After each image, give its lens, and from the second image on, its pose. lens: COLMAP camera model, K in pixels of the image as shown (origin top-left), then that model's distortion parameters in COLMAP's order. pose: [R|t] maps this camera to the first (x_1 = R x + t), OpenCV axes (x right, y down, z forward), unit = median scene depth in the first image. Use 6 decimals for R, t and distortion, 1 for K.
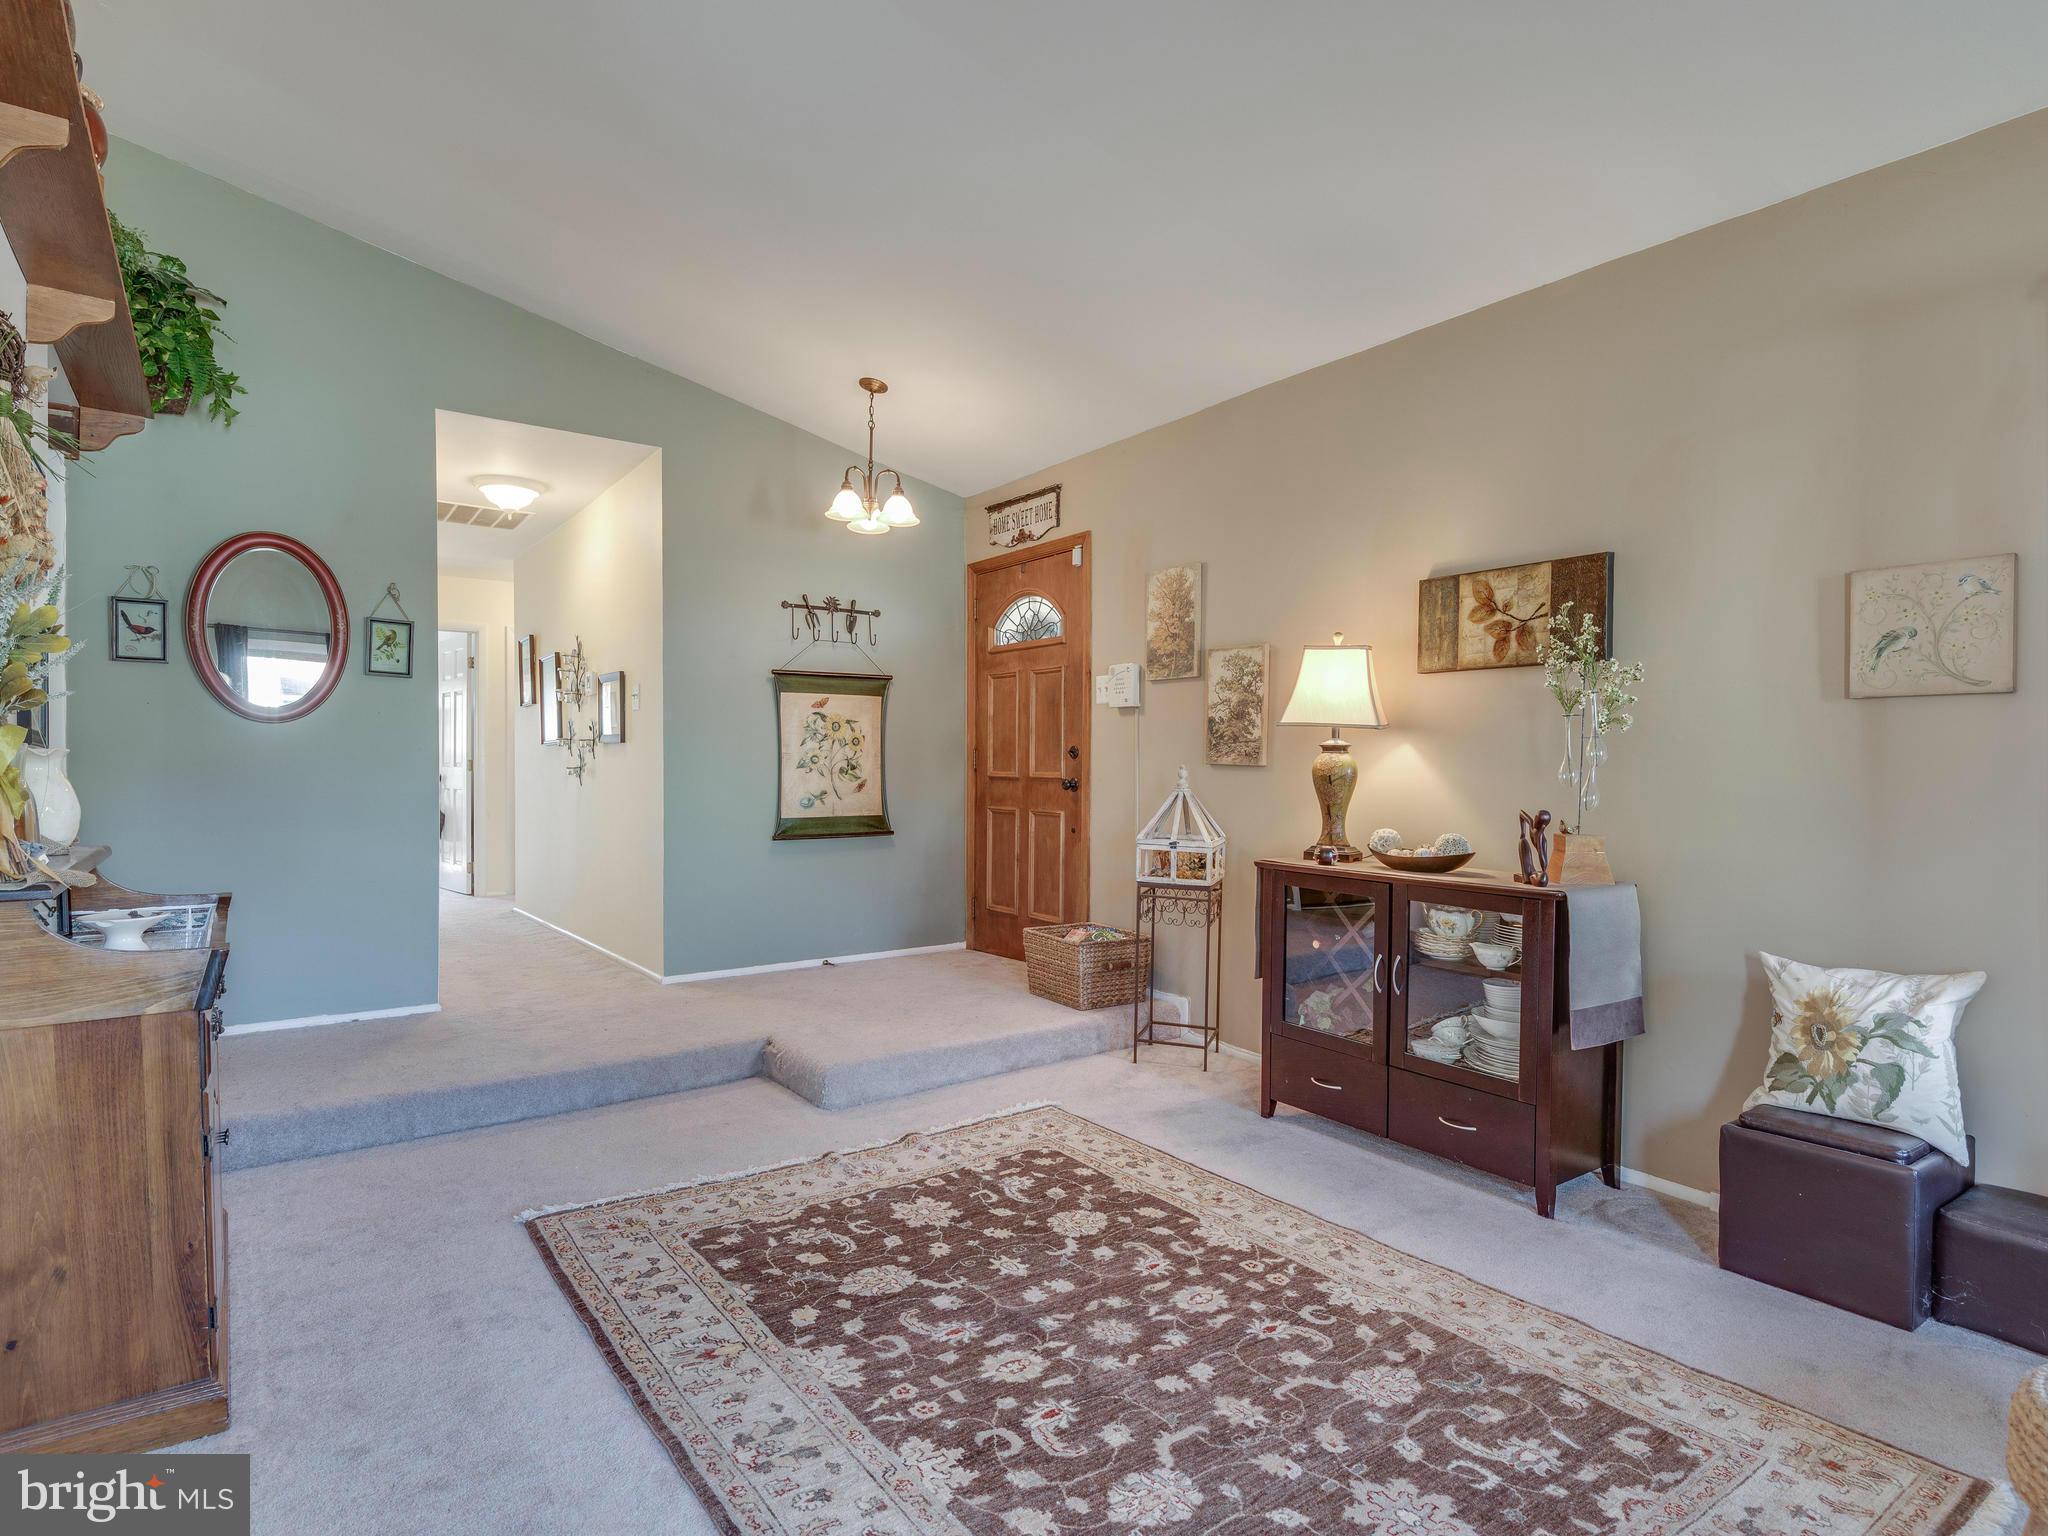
lens RADIAL K [[1112.7, 0, 1024.0], [0, 1112.7, 768.0], [0, 0, 1]] dist [0.027714, -0.020522]
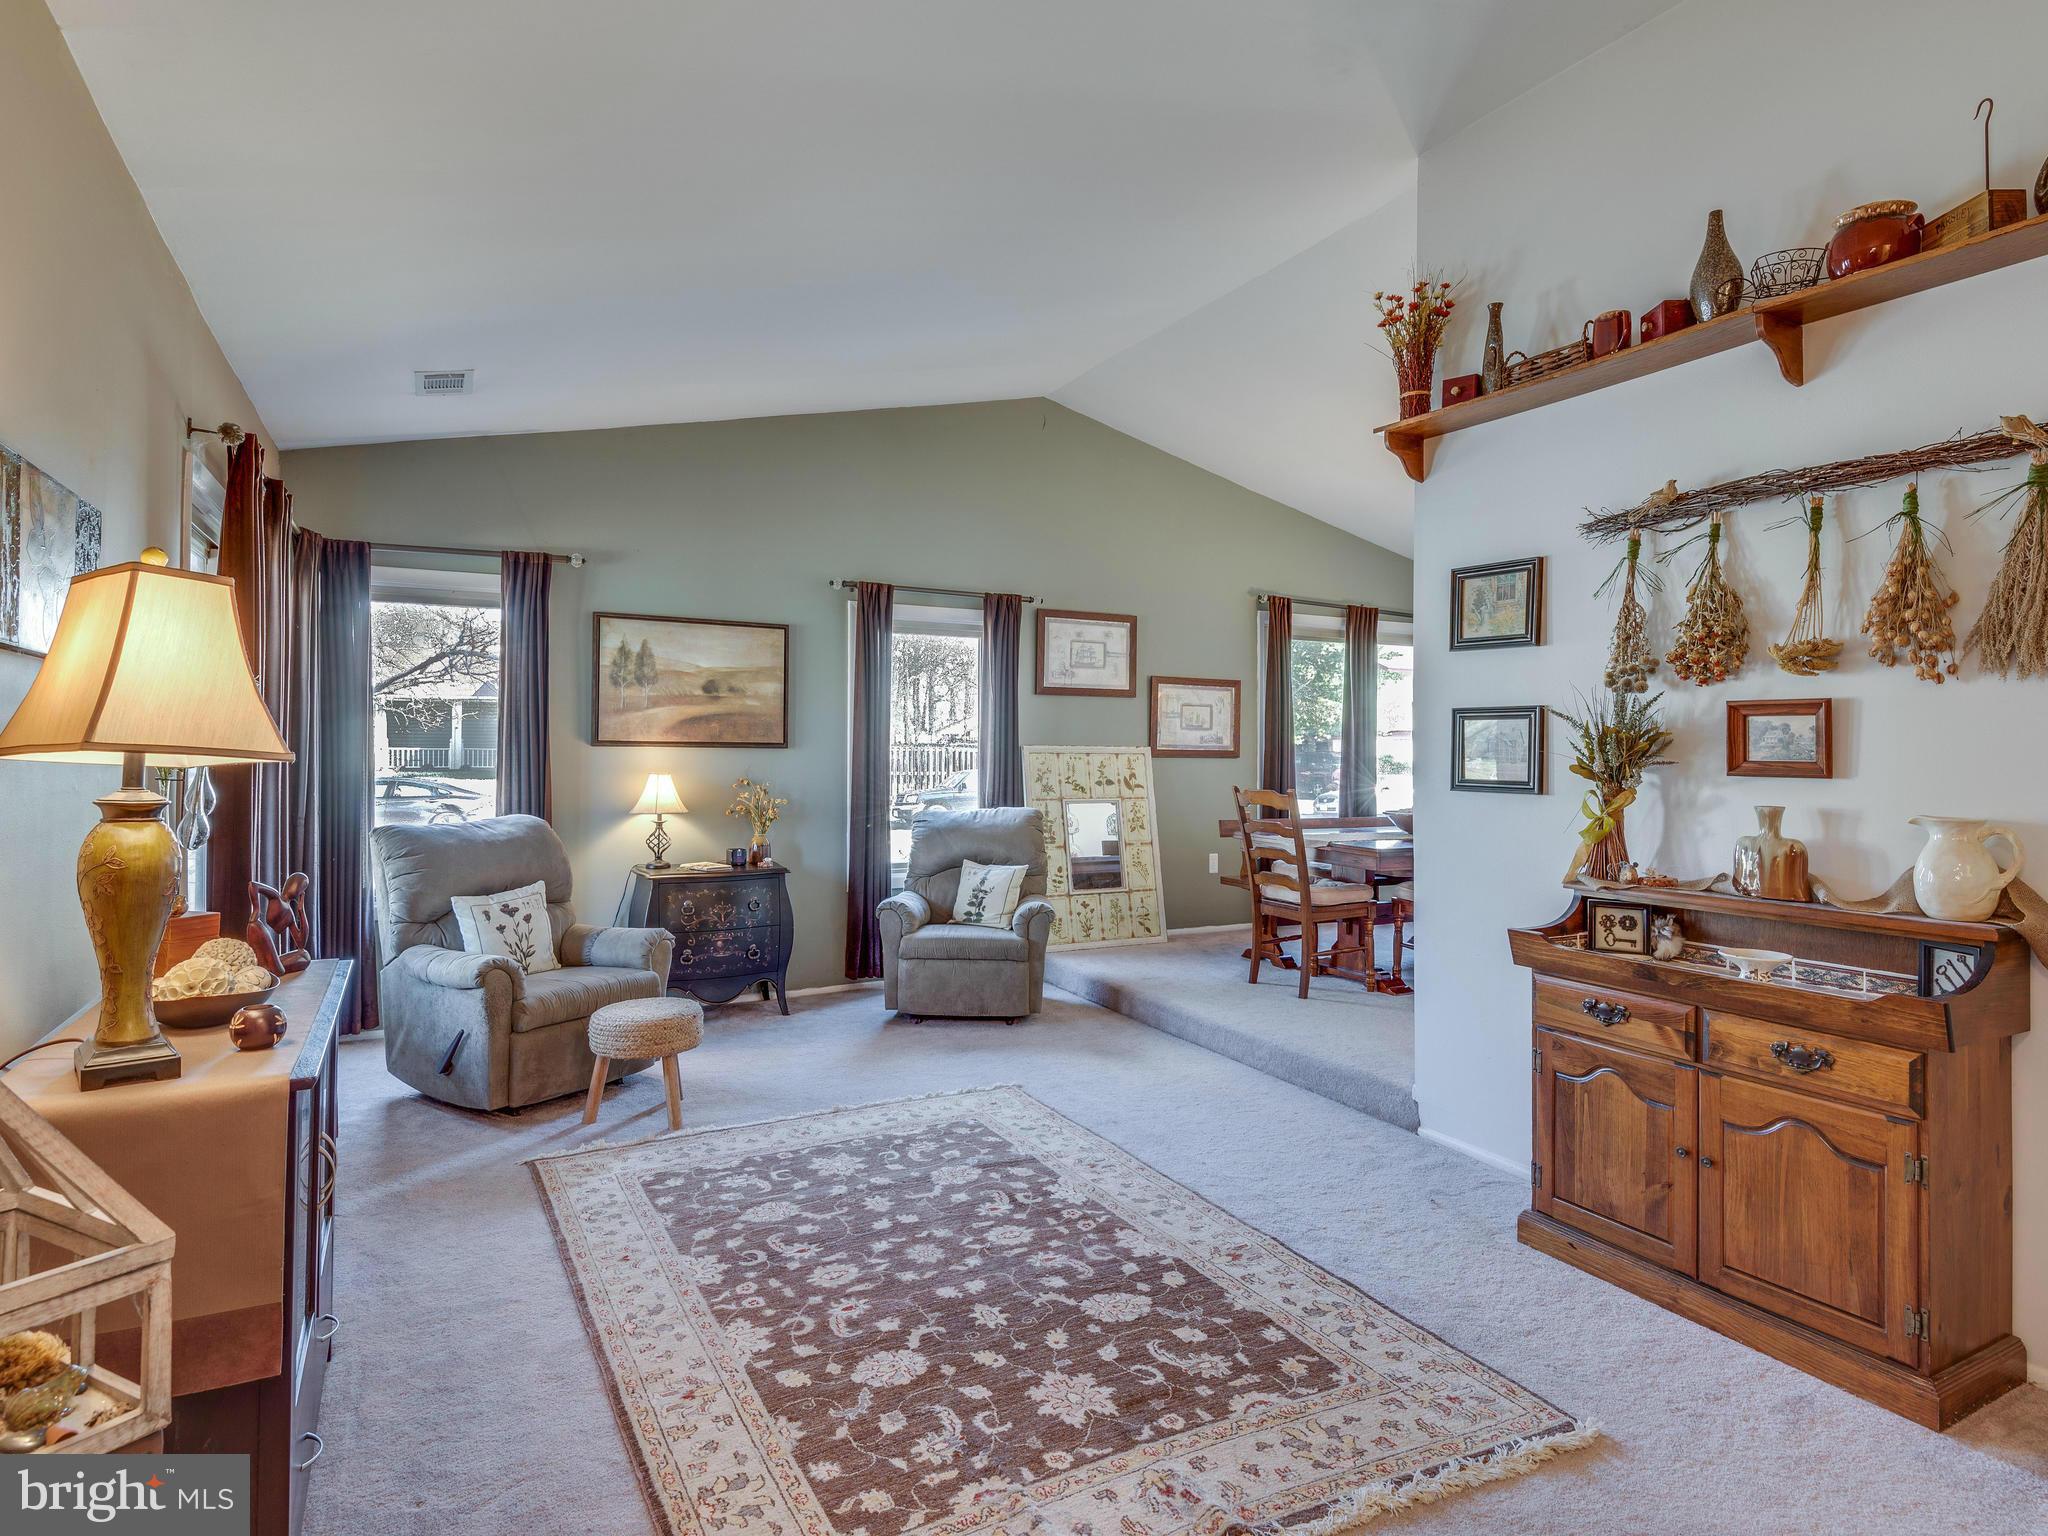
lens RADIAL K [[1112.7, 0, 1024.0], [0, 1112.7, 768.0], [0, 0, 1]] dist [0.027714, -0.020522]
pose [[-0.991377, -0.014382, 0.130251, -0.173601], [-0.011977, 0.999743, 0.019230, -0.069085], [-0.130494, 0.017504, -0.991295, 2.047865]]
